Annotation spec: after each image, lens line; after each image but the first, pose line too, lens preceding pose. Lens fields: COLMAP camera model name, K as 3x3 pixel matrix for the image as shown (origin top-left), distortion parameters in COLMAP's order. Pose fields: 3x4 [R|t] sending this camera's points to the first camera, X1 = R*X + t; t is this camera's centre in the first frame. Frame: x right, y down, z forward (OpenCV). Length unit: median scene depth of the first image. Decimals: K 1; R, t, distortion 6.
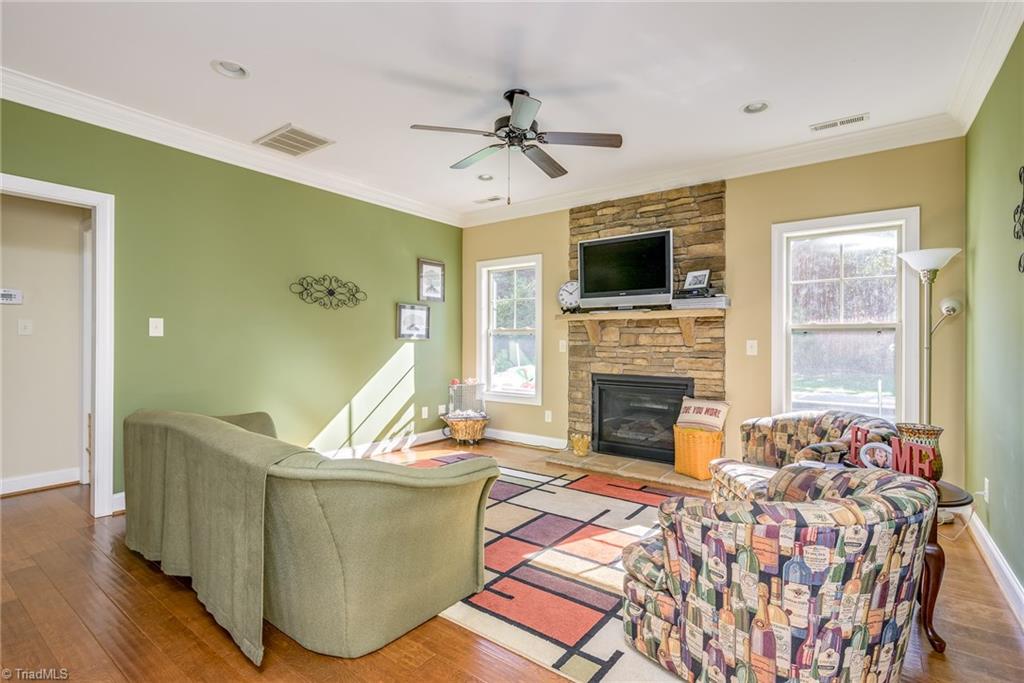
lens RADIAL K [[459.0, 0, 512.1], [0, 459.0, 341.9], [0, 0, 1]] dist [-0.000983, -0.000303]
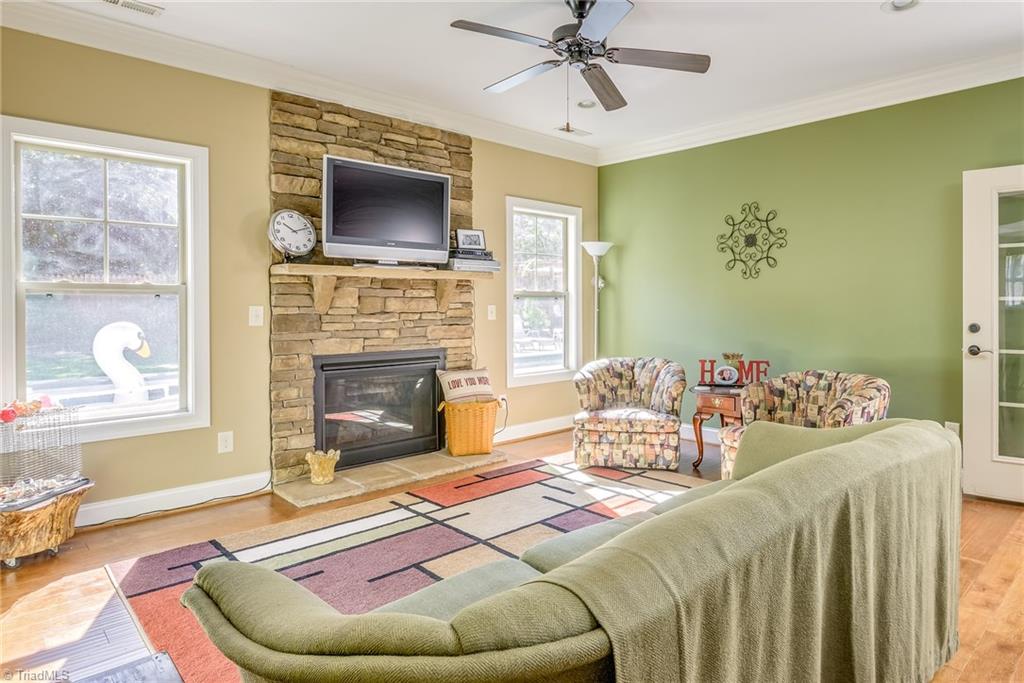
lens RADIAL K [[617.2, 0, 530.8], [0, 617.2, 308.2], [0, 0, 1]] dist [-0.002048, 0.000083]
pose [[0.179569, -0.008506, 0.983709, -0.706061], [0.005097, 0.999957, 0.007716, -0.006138], [-0.983732, 0.003628, 0.179605, 0.590136]]
